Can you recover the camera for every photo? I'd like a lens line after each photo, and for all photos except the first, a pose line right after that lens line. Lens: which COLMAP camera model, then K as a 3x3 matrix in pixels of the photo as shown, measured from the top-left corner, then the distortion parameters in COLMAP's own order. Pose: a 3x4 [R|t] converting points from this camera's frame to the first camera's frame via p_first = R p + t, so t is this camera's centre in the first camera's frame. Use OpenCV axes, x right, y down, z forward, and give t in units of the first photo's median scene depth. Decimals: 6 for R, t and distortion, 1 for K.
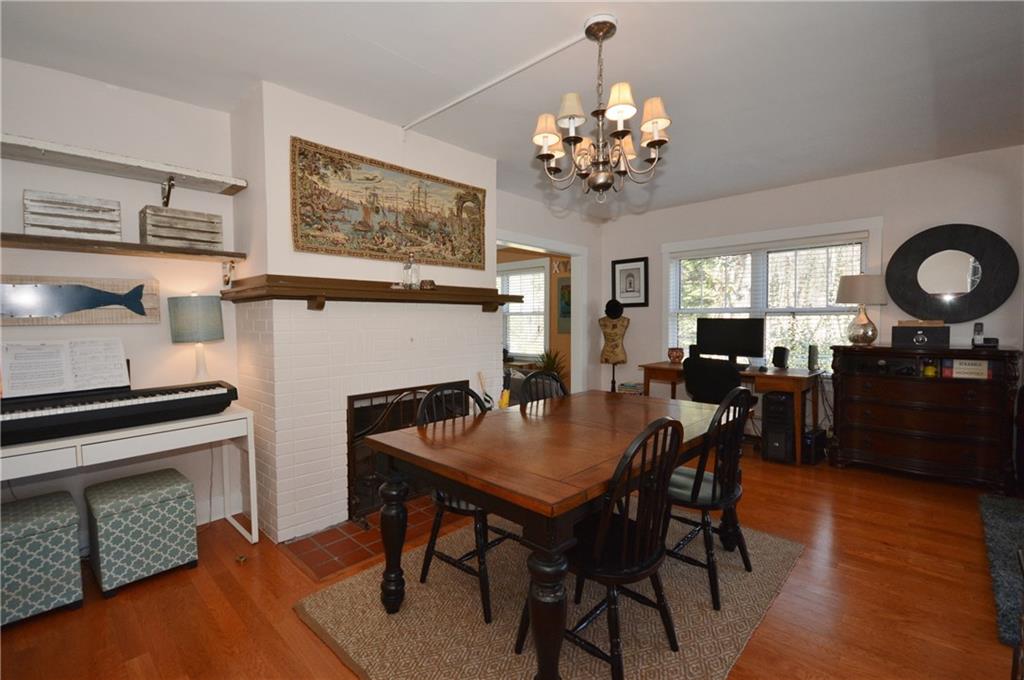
lens RADIAL K [[460.8, 0, 509.7], [0, 460.8, 337.7], [0, 0, 1]] dist [-0.003709, -0.000328]
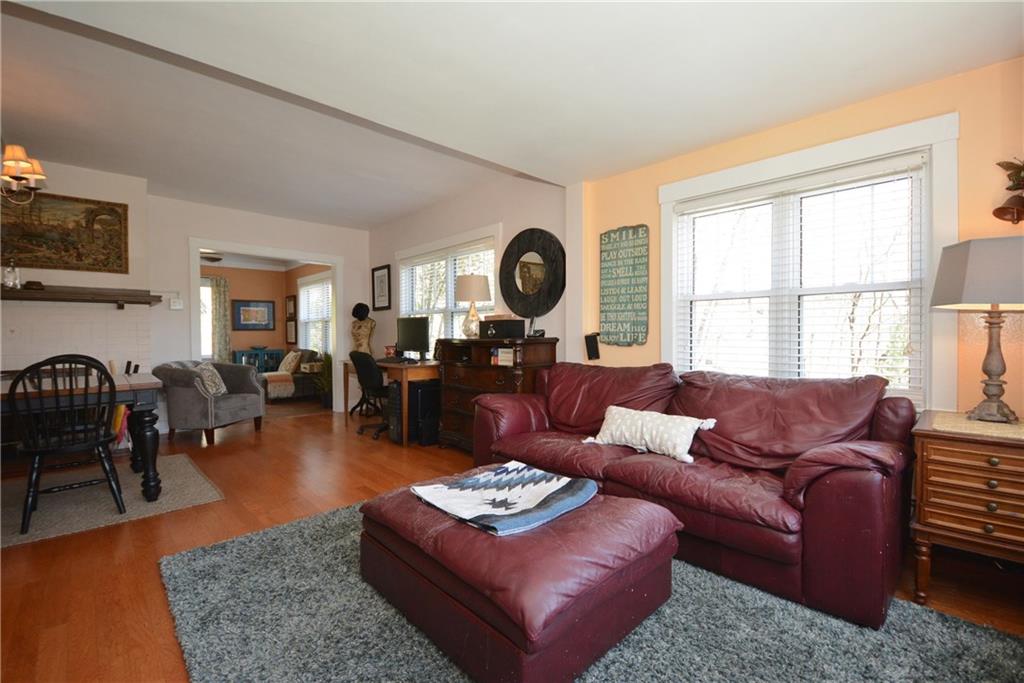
lens RADIAL K [[451.1, 0, 514.6], [0, 451.1, 340.9], [0, 0, 1]] dist [0.008827, -0.012675]
pose [[0.999169, -0.001657, -0.040737, 1.050974], [0.000674, 0.999709, -0.024119, 0.054930], [0.040765, 0.024072, 0.998879, -0.094309]]
